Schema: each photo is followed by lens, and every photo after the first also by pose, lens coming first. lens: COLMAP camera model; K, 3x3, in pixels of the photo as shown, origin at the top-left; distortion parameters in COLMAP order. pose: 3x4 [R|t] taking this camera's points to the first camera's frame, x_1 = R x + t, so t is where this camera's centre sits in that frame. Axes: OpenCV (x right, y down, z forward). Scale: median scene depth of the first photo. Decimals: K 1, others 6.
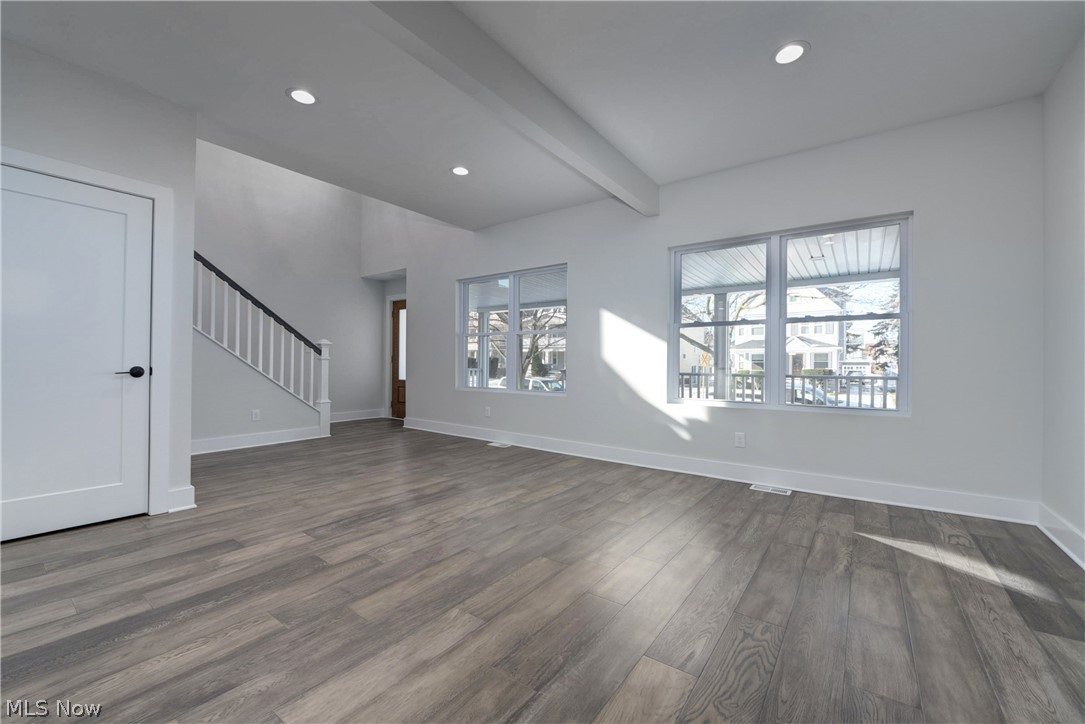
lens RADIAL K [[425.1, 0, 539.3], [0, 425.1, 363.1], [0, 0, 1]] dist [-0.006580, -0.000556]
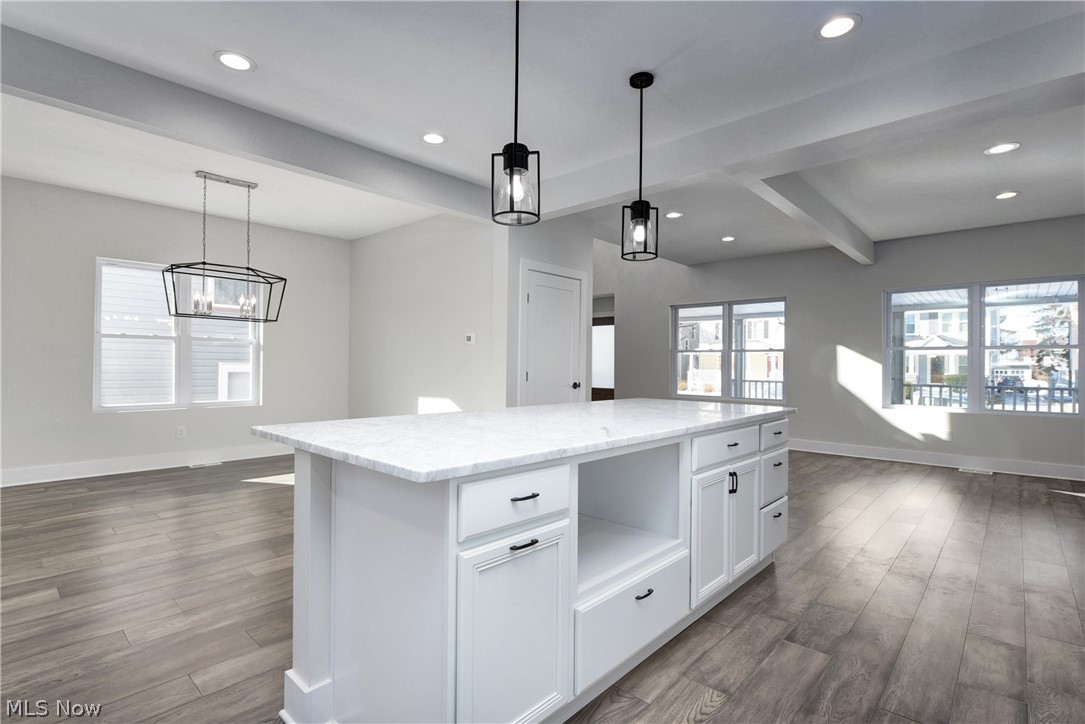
lens RADIAL K [[521.4, 0, 538.1], [0, 521.4, 361.2], [0, 0, 1]] dist [0.001760, 0.000009]
pose [[0.996079, -0.001746, -0.088453, -0.690225], [0.001194, 0.999979, -0.006294, -0.048118], [0.088462, 0.006163, 0.996060, -0.784174]]
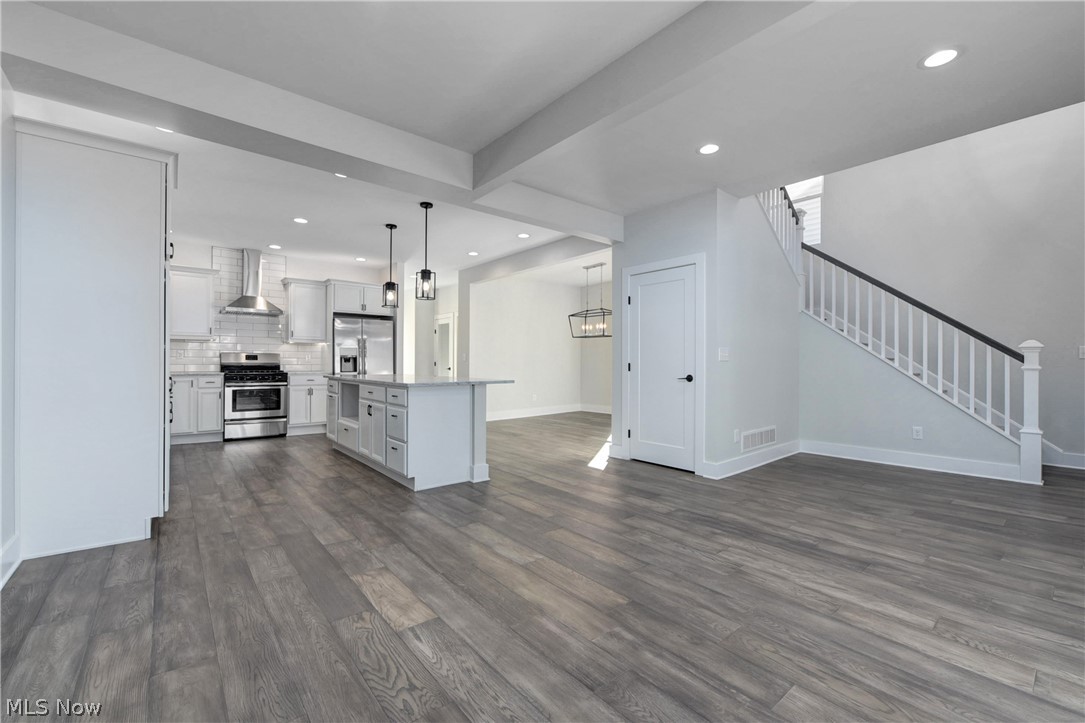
lens RADIAL K [[445.8, 0, 541.1], [0, 445.8, 361.9], [0, 0, 1]] dist [0.000308, -0.004959]
pose [[-0.218027, -0.013301, -0.975852, 0.657997], [-0.006042, 0.999906, -0.012279, -0.013397], [0.975924, 0.003218, -0.218087, 0.713906]]
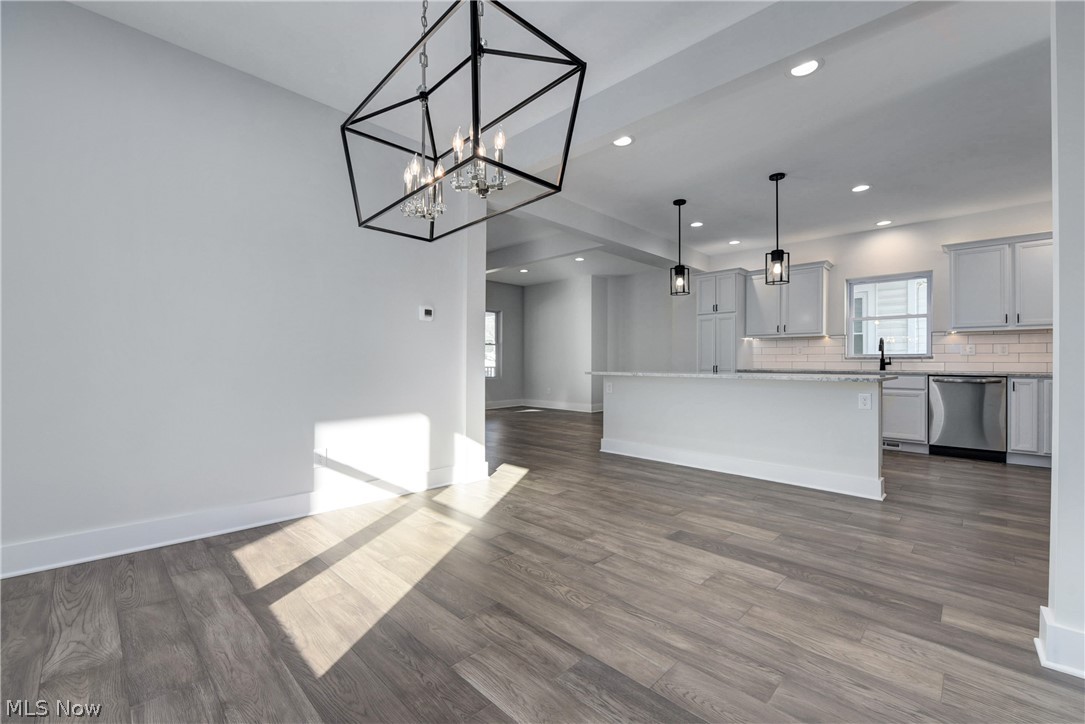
lens RADIAL K [[445.8, 0, 541.1], [0, 445.8, 362.4], [0, 0, 1]] dist [0.000308, -0.004959]
pose [[0.111091, -0.009764, 0.993762, -2.040287], [-0.003649, 0.999941, 0.010232, -0.020480], [-0.993803, -0.004763, 0.111049, 0.341019]]
